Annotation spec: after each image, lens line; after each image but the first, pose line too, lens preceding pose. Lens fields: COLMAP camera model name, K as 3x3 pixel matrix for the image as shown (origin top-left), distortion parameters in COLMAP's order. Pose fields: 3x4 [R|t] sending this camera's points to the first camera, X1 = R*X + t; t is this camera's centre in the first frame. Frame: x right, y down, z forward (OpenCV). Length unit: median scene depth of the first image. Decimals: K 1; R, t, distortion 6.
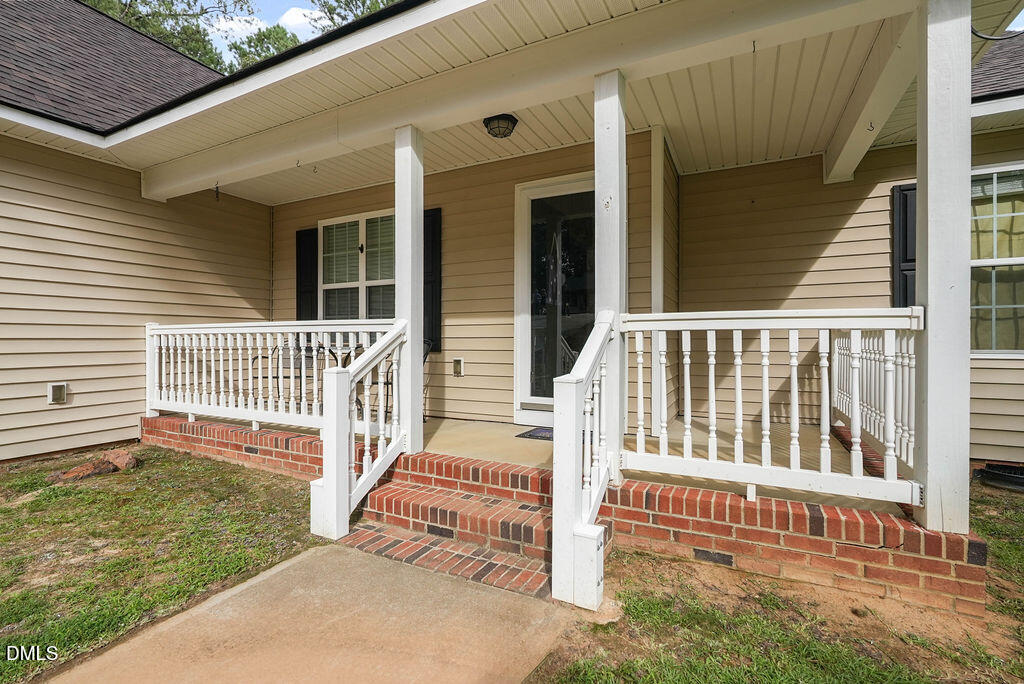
lens RADIAL K [[468.0, 0, 509.5], [0, 468.0, 346.3], [0, 0, 1]] dist [-0.012546, 0.005704]
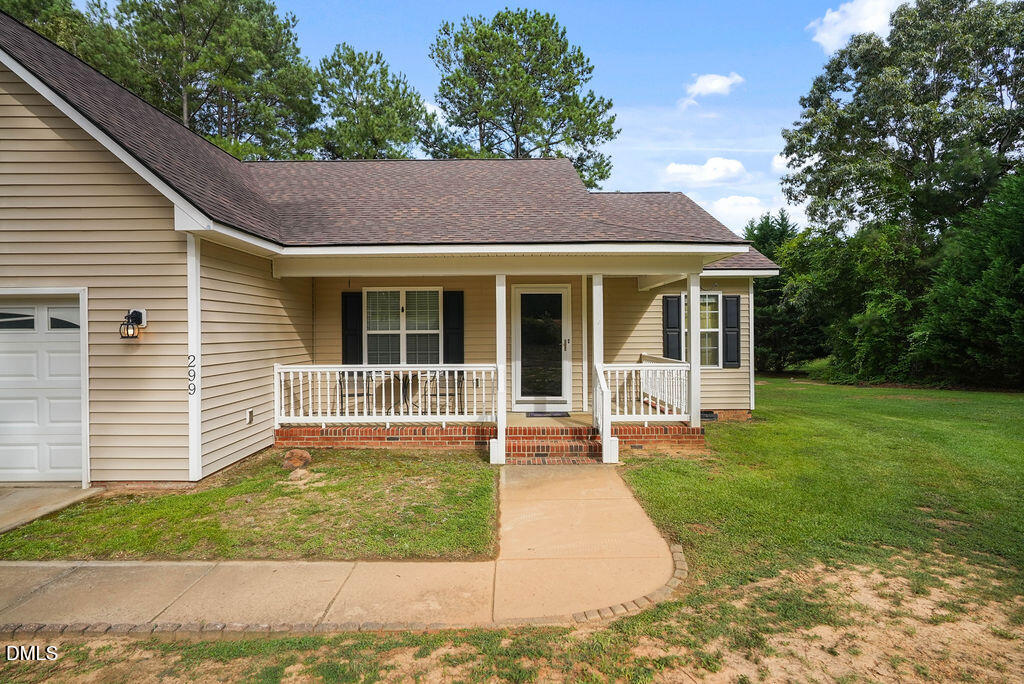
lens RADIAL K [[468.0, 0, 512.0], [0, 468.0, 335.1], [0, 0, 1]] dist [-0.012546, 0.005704]
pose [[0.887131, -0.008809, 0.461433, -0.913504], [0.012948, 0.999899, -0.005803, -0.140549], [-0.461336, 0.011123, 0.887156, -0.714344]]
